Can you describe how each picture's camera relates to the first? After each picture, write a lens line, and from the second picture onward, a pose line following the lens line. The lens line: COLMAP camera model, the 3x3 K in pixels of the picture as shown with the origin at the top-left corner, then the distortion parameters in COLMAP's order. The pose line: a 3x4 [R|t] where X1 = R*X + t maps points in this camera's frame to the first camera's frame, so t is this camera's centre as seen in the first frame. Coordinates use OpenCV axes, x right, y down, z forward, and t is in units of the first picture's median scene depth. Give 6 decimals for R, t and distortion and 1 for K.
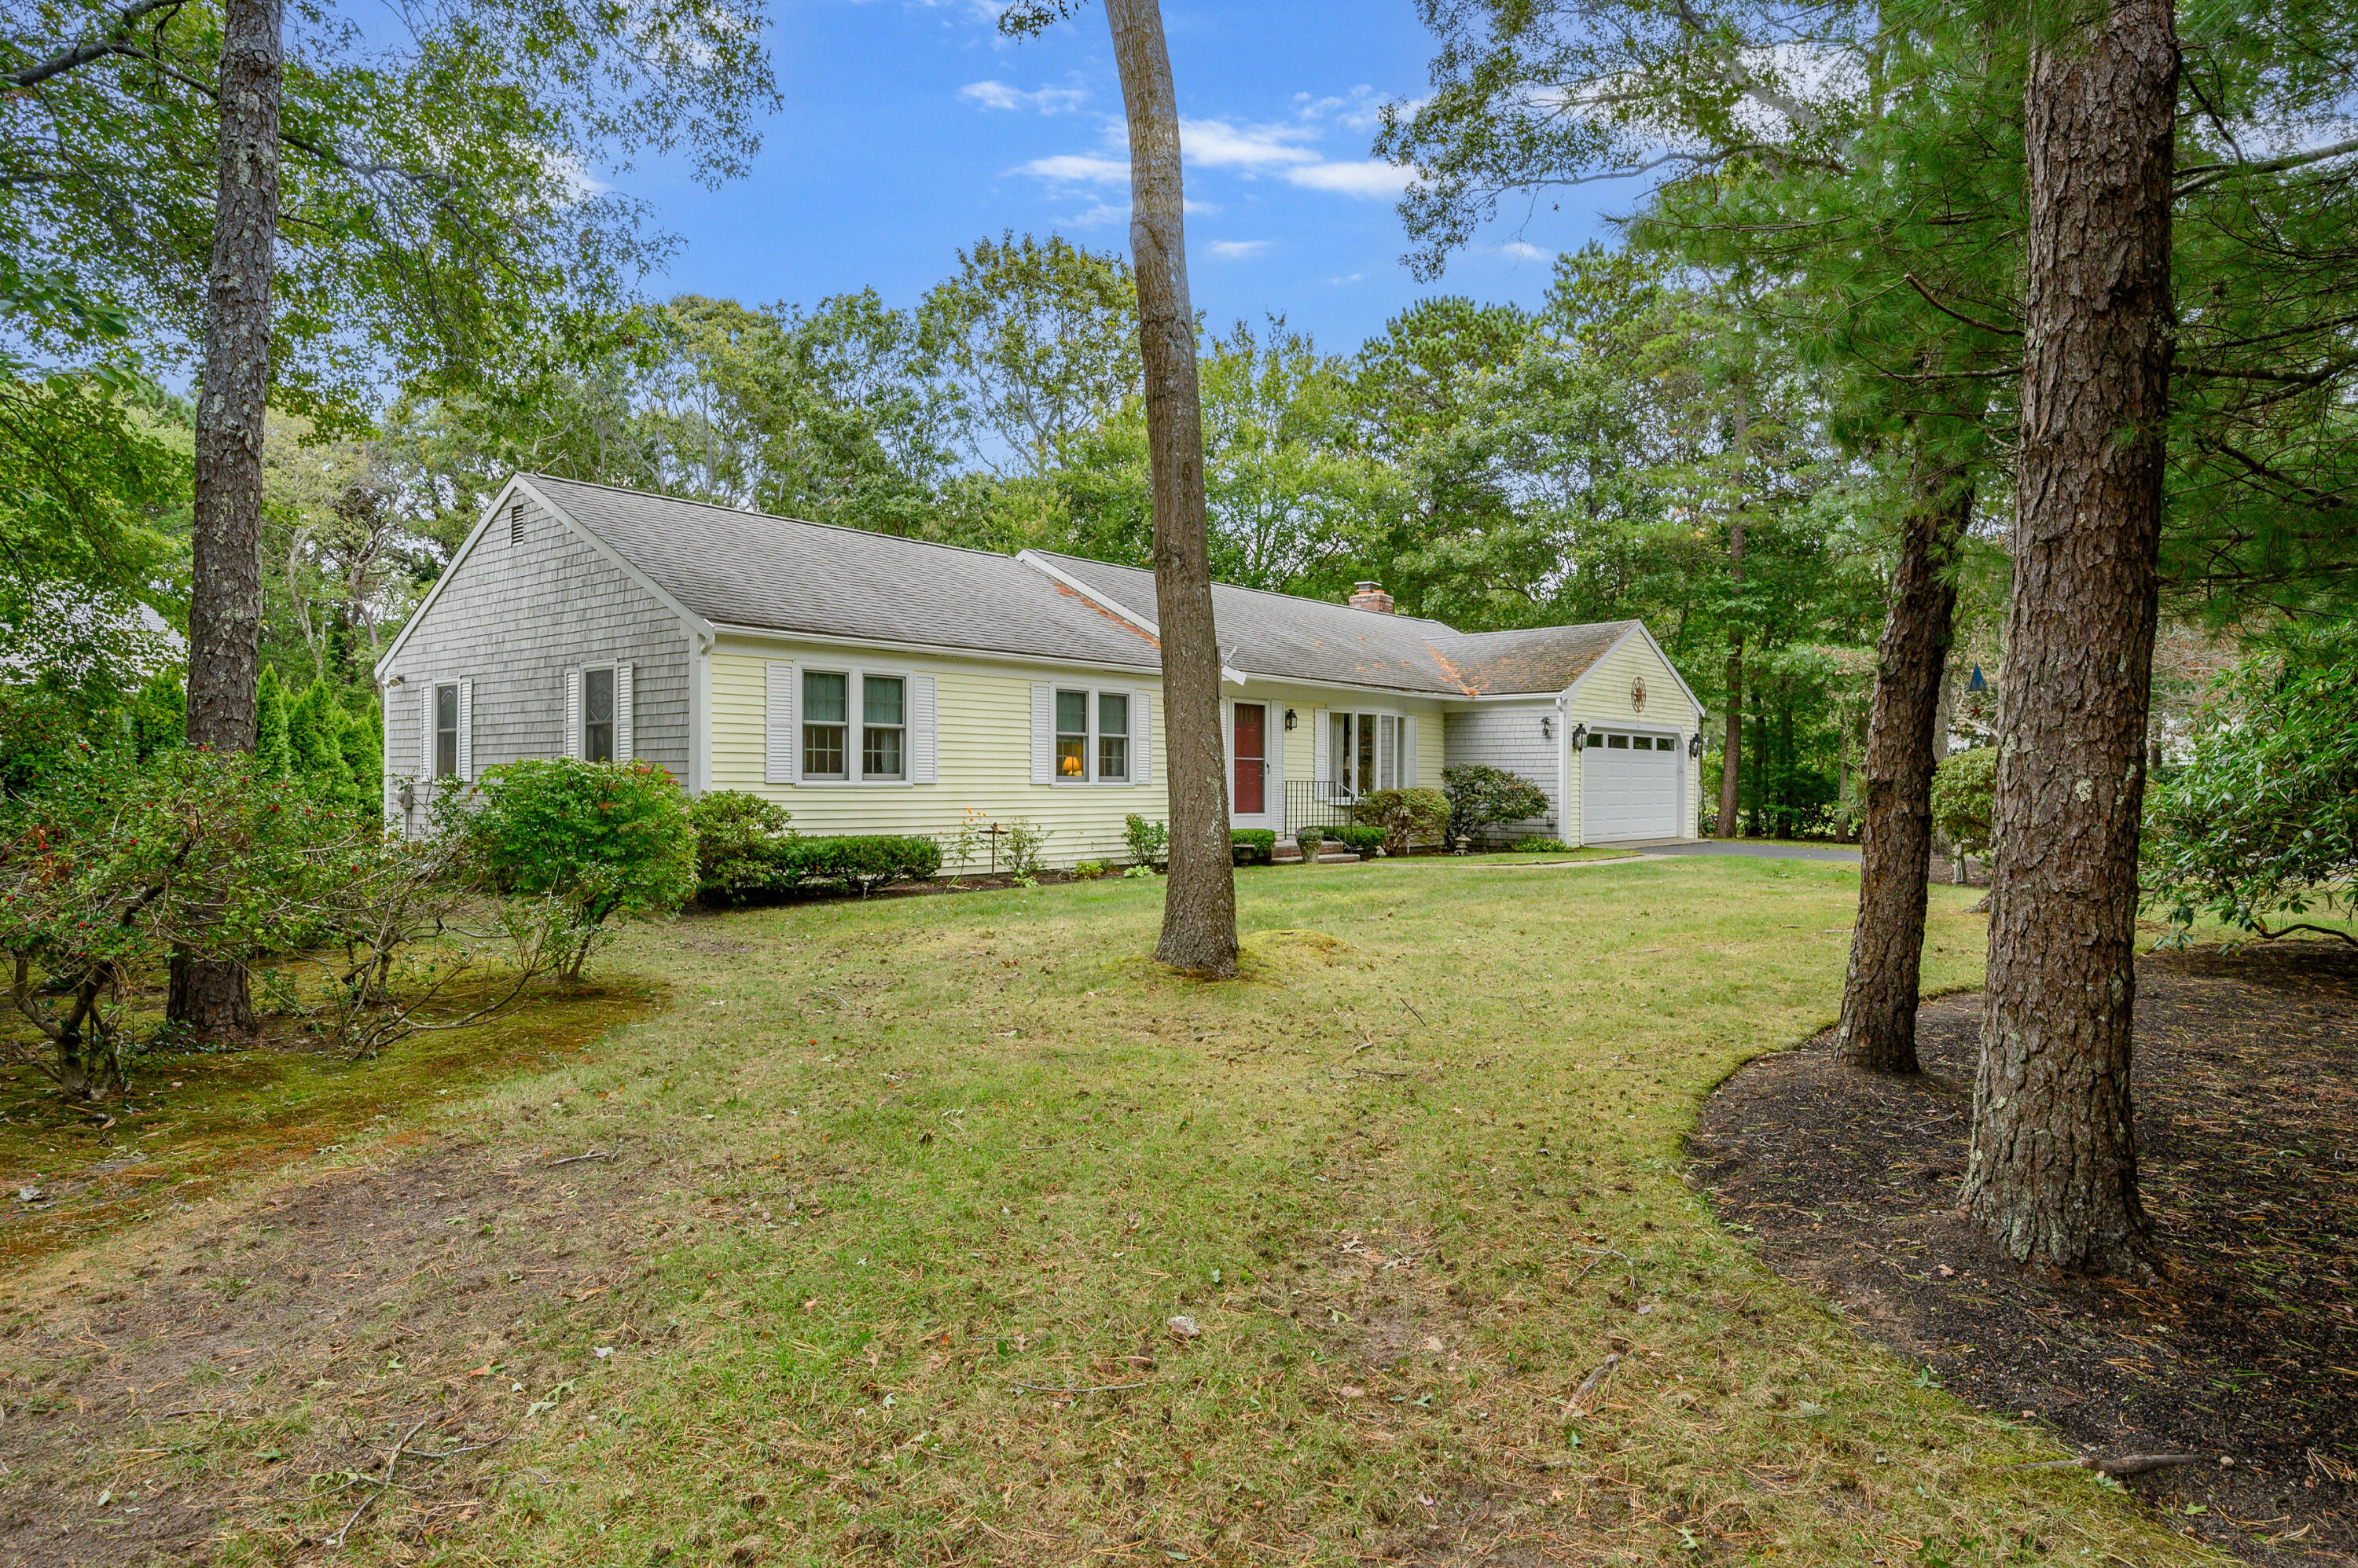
lens RADIAL K [[1214.2, 0, 1179.0], [0, 1214.2, 784.0], [0, 0, 1]] dist [0.001917, 0.000299]
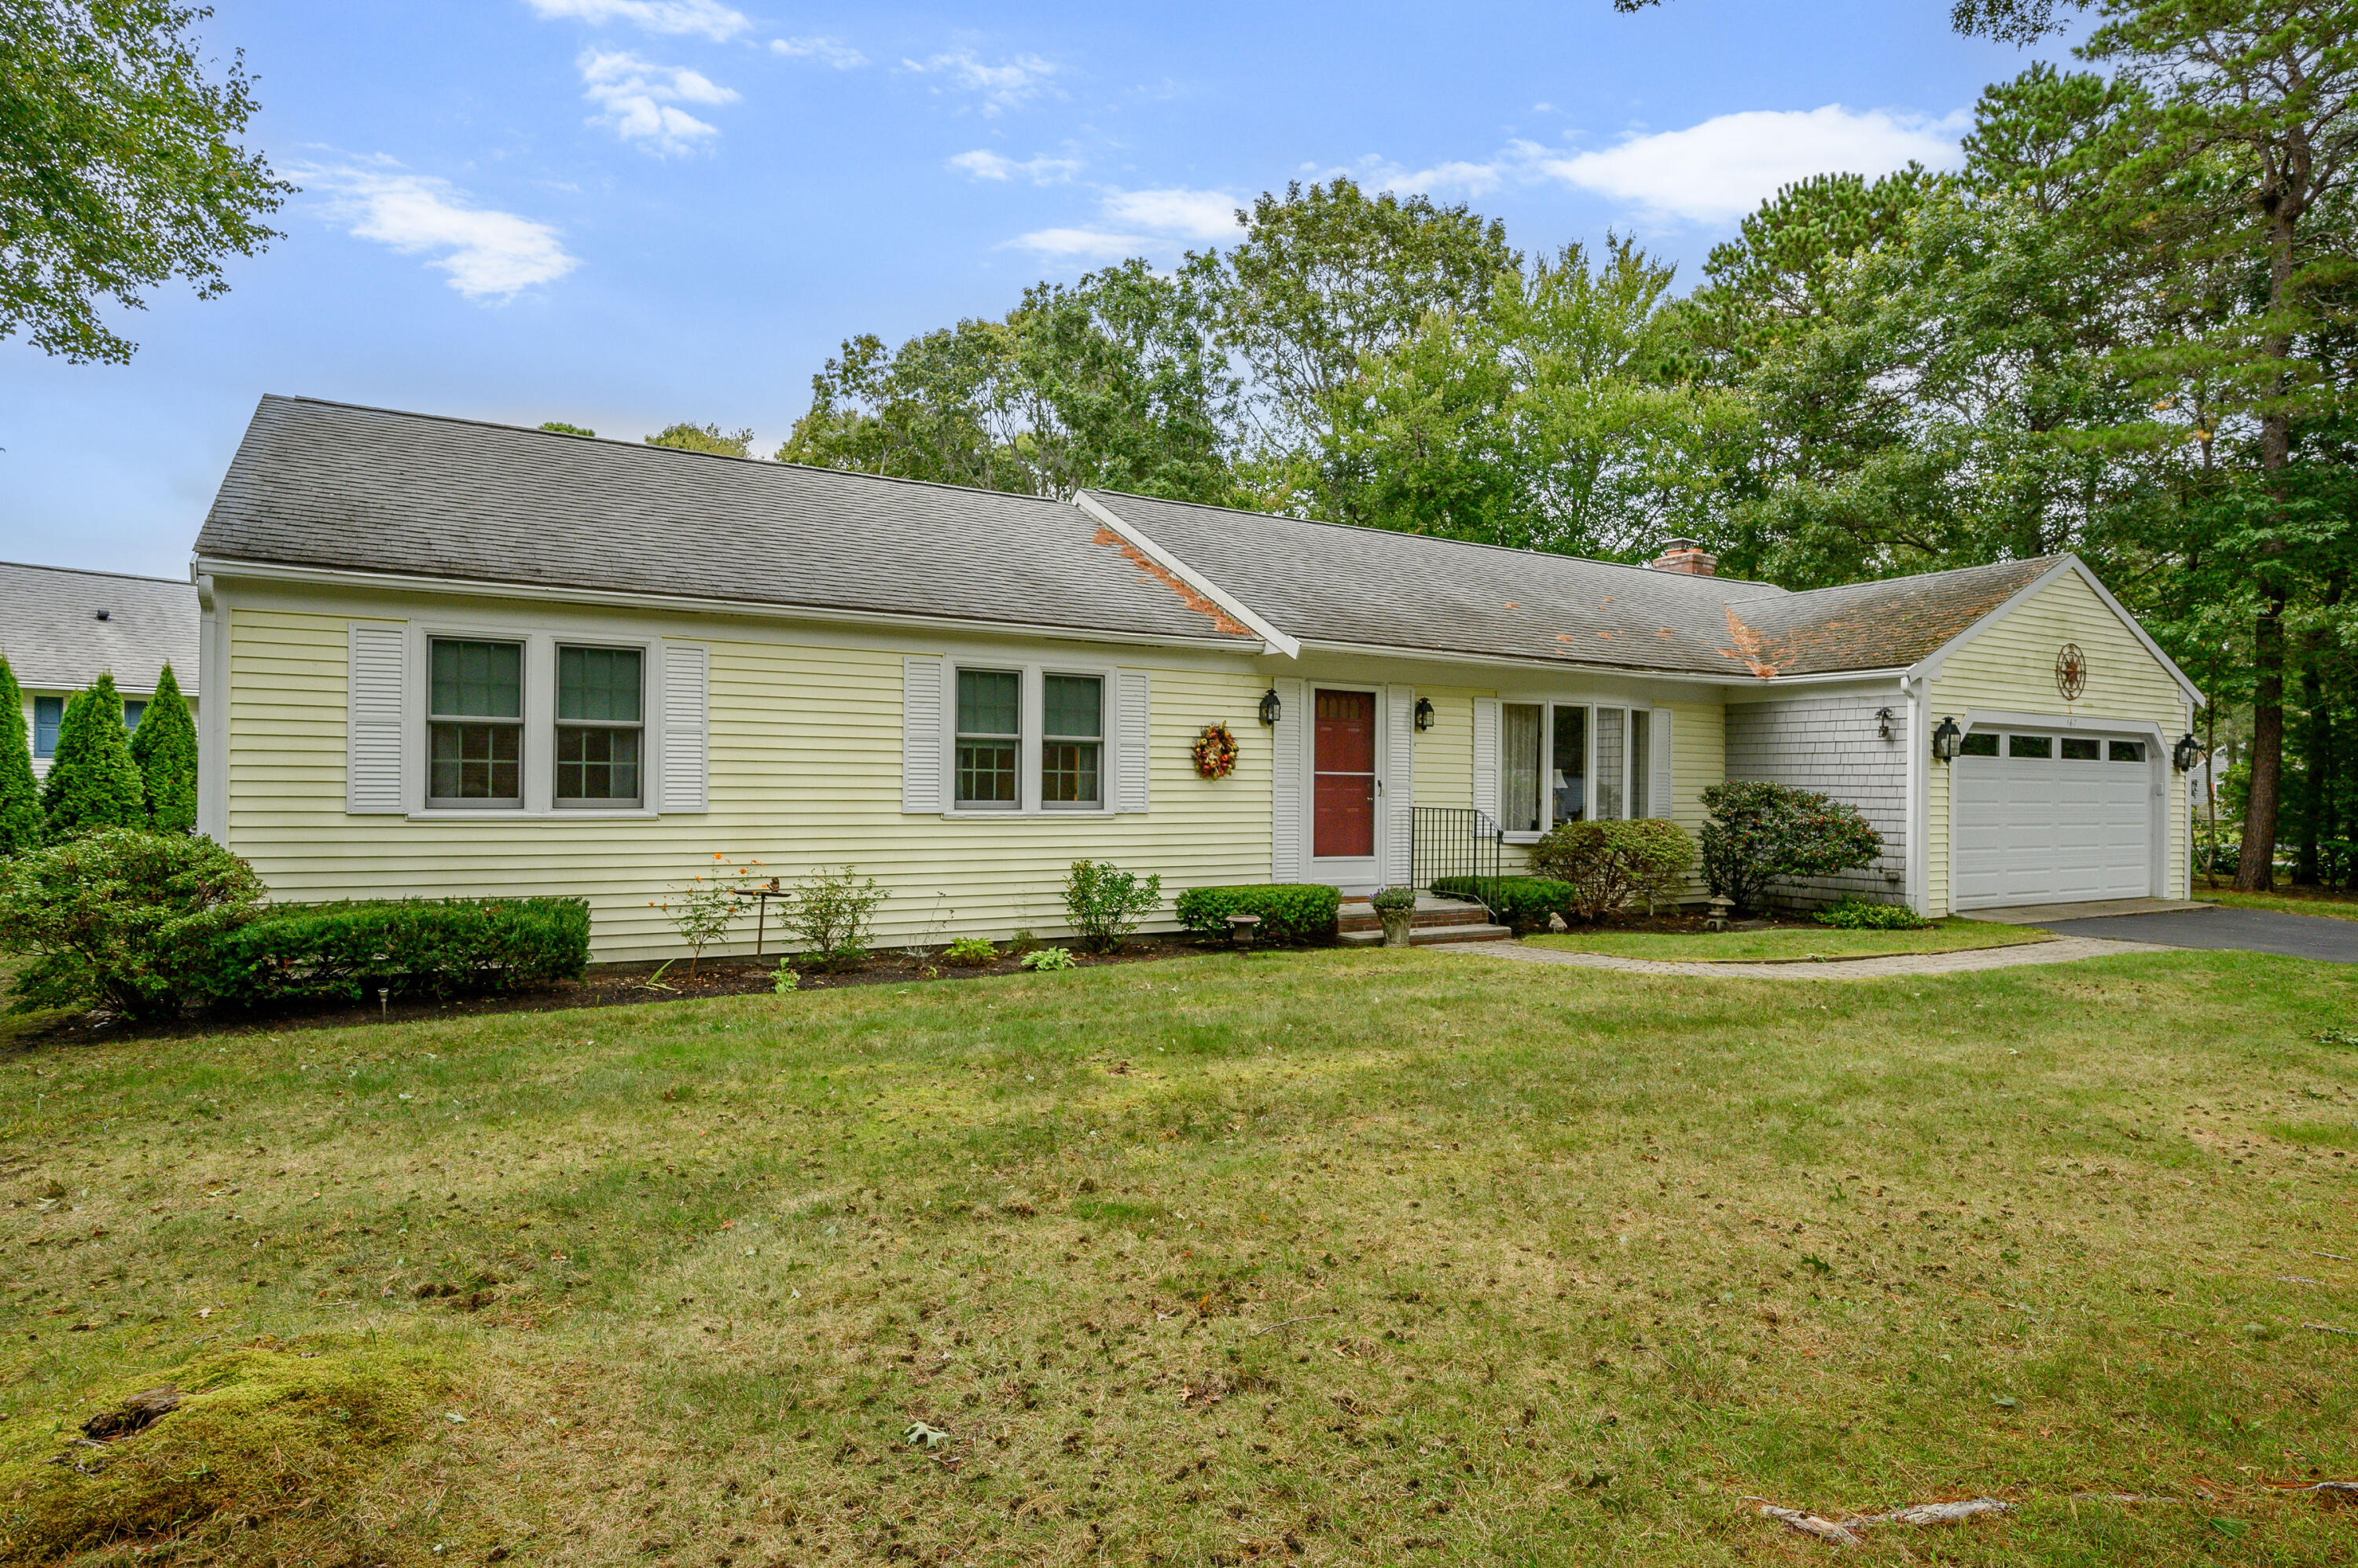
lens RADIAL K [[1203.2, 0, 1208.7], [0, 1203.2, 804.4], [0, 0, 1]] dist [-0.009236, -0.000415]
pose [[0.951485, 0.003028, -0.307680, 0.168307], [-0.003364, 0.999994, -0.000561, -0.003629], [0.307677, 0.001569, 0.951490, 0.320249]]
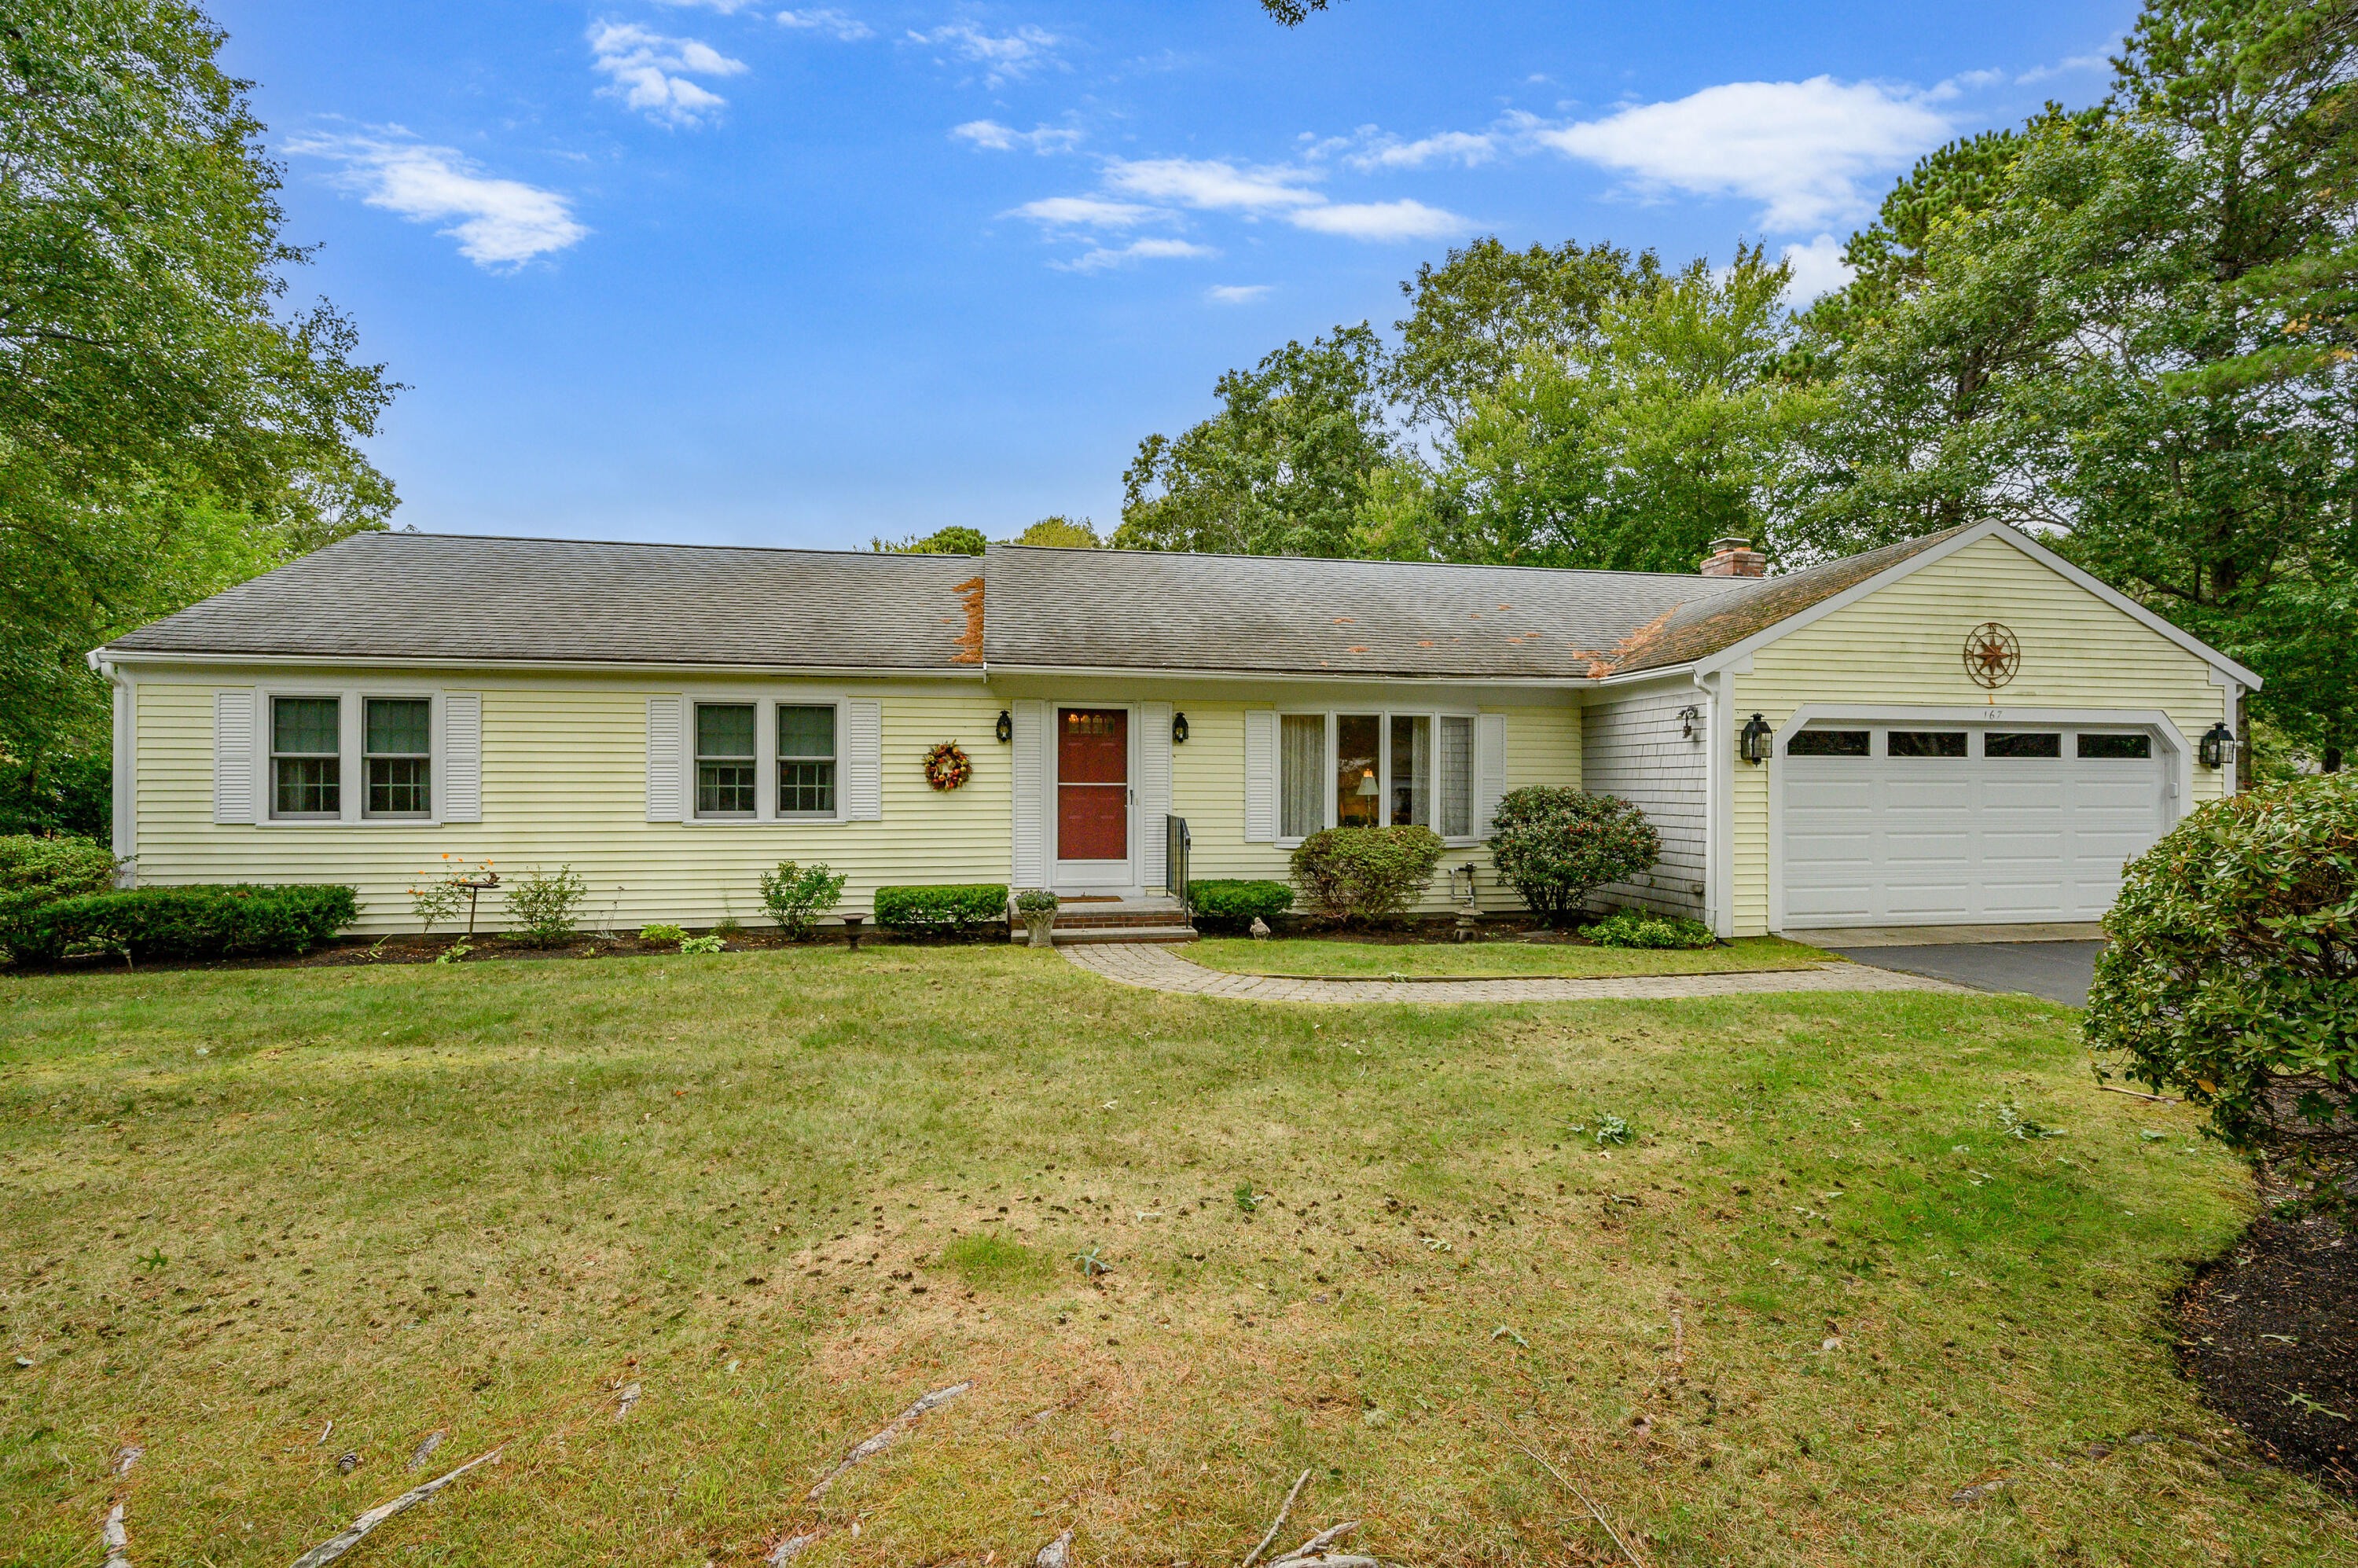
lens RADIAL K [[1005.5, 0, 1183.9], [0, 1005.5, 823.6], [0, 0, 1]] dist [-0.025333, 0.008910]
pose [[0.801139, 0.006511, -0.598443, 0.407469], [0.000721, 0.999930, 0.011844, -0.004901], [0.598478, -0.009920, 0.801078, 0.497737]]
